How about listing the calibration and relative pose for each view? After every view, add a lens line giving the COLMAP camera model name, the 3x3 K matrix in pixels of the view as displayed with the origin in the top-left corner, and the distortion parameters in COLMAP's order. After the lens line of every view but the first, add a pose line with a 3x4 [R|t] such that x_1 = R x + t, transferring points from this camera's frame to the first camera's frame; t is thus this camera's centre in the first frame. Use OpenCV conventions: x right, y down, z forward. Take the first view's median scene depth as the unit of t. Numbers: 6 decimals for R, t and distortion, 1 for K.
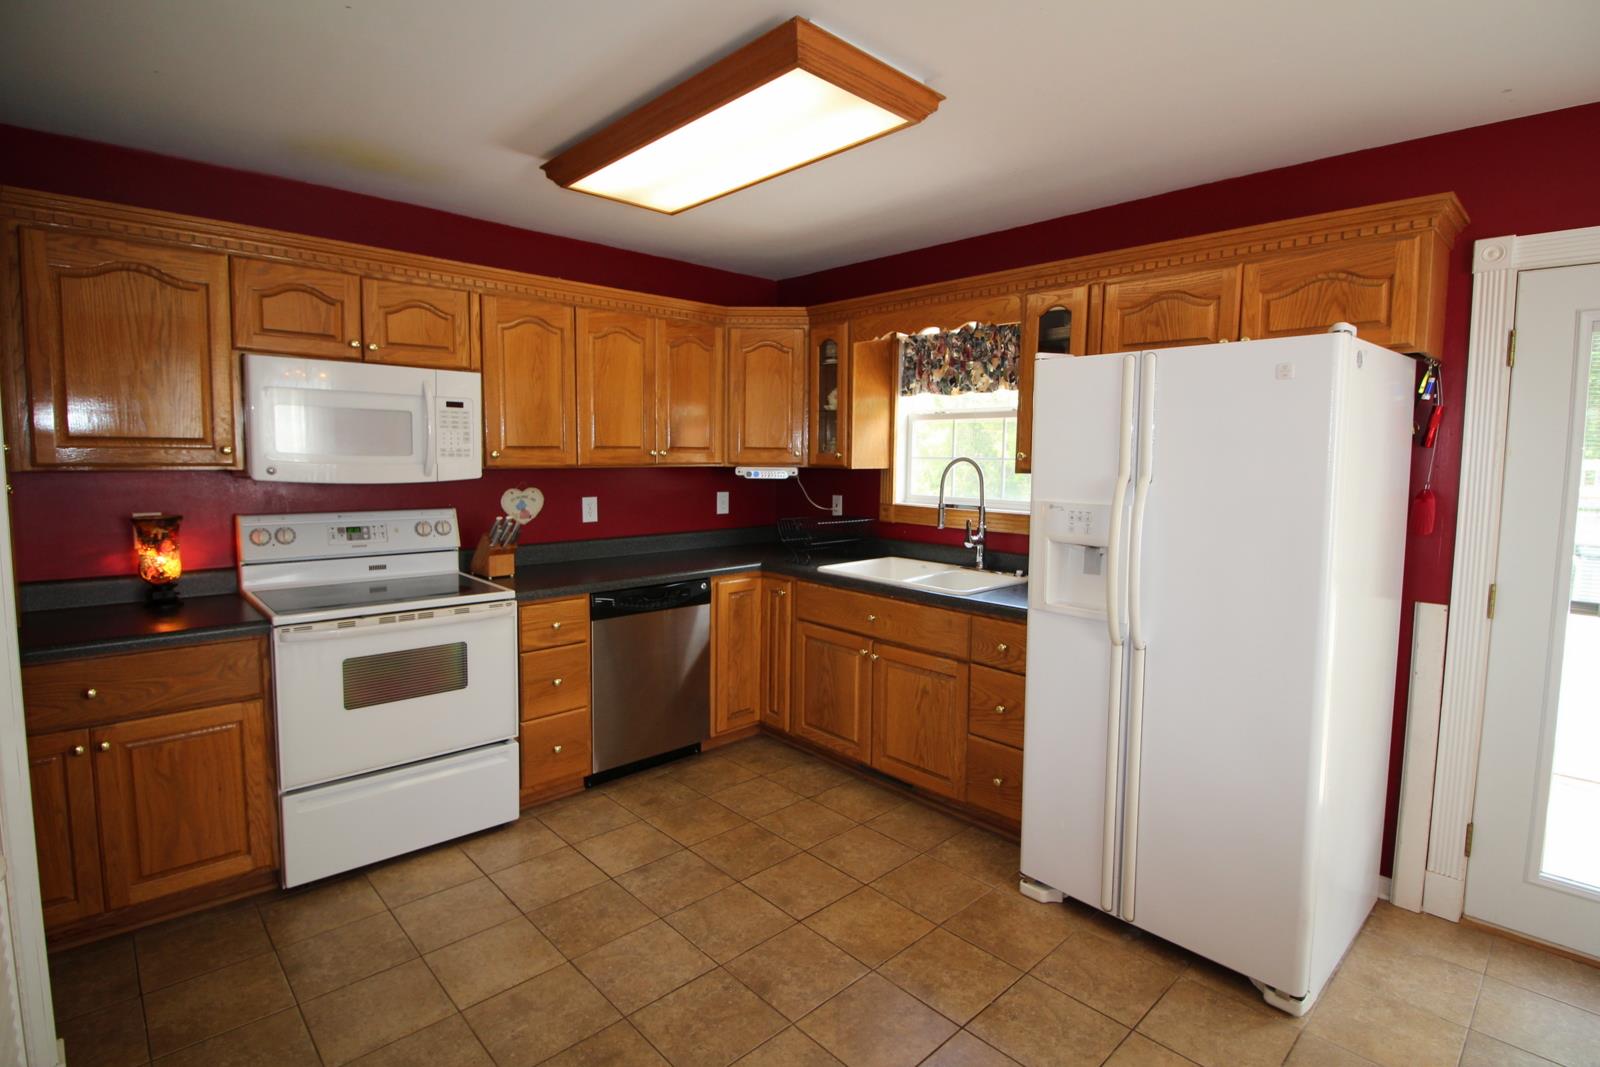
lens RADIAL K [[777.2, 0, 807.7], [0, 777.2, 518.2], [0, 0, 1]] dist [0.002412, -0.016972]
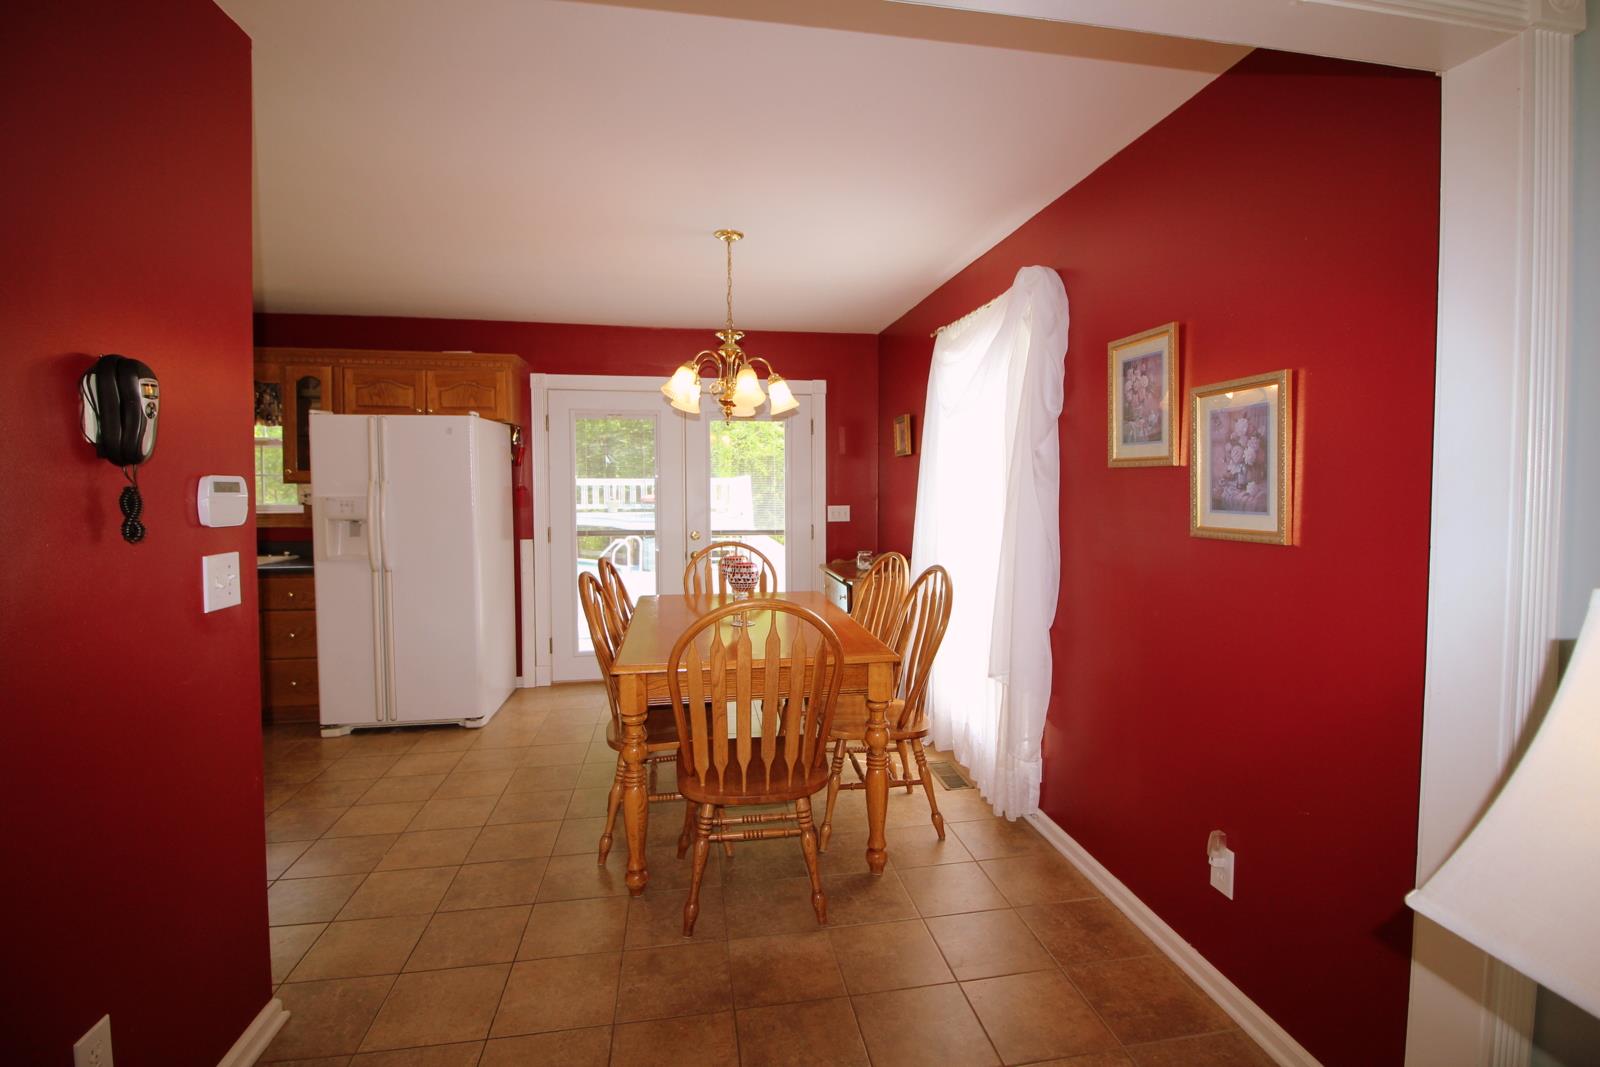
lens RADIAL K [[749.6, 0, 825.0], [0, 749.6, 516.9], [0, 0, 1]] dist [-0.002062, -0.009889]
pose [[0.542993, -0.048855, 0.838315, -0.361007], [0.076189, 0.997055, 0.008757, 0.070330], [-0.836274, 0.059115, 0.545116, -0.623069]]
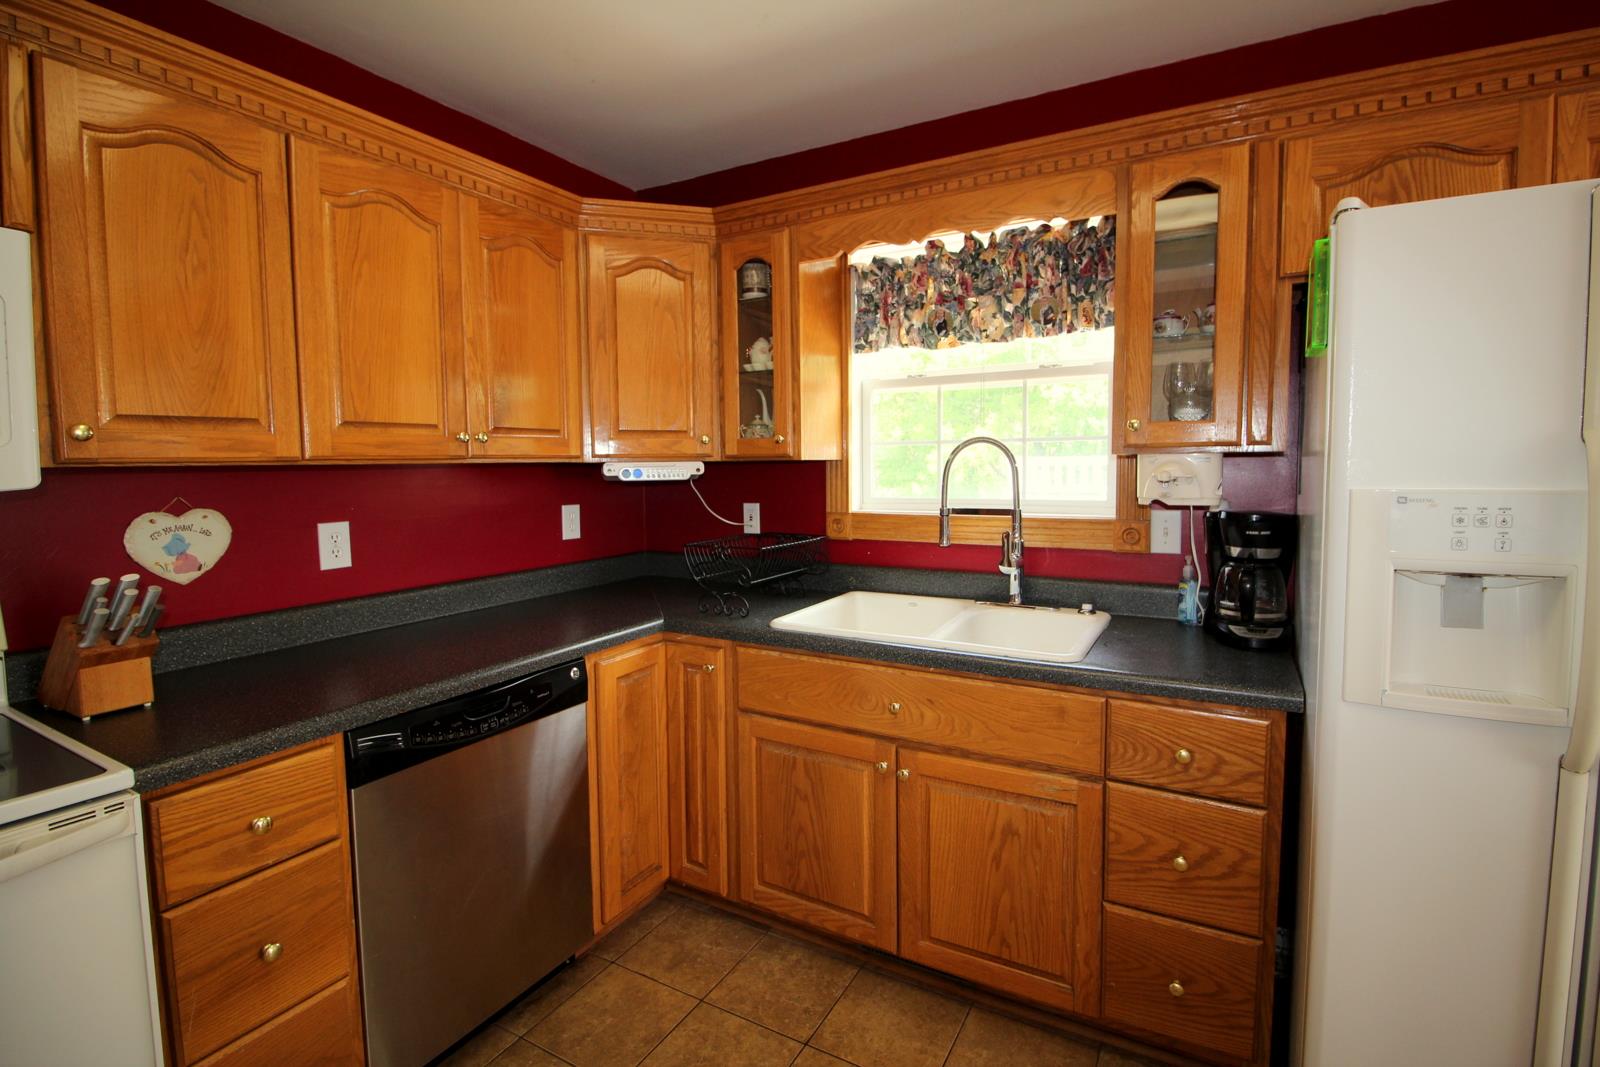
lens RADIAL K [[737.8, 0, 812.5], [0, 737.8, 512.7], [0, 0, 1]] dist [-0.001758, -0.014341]
pose [[0.952477, -0.041153, 0.301818, -0.141969], [0.047205, 0.998803, -0.012781, -0.014050], [-0.300931, 0.026421, 0.953280, 0.498482]]
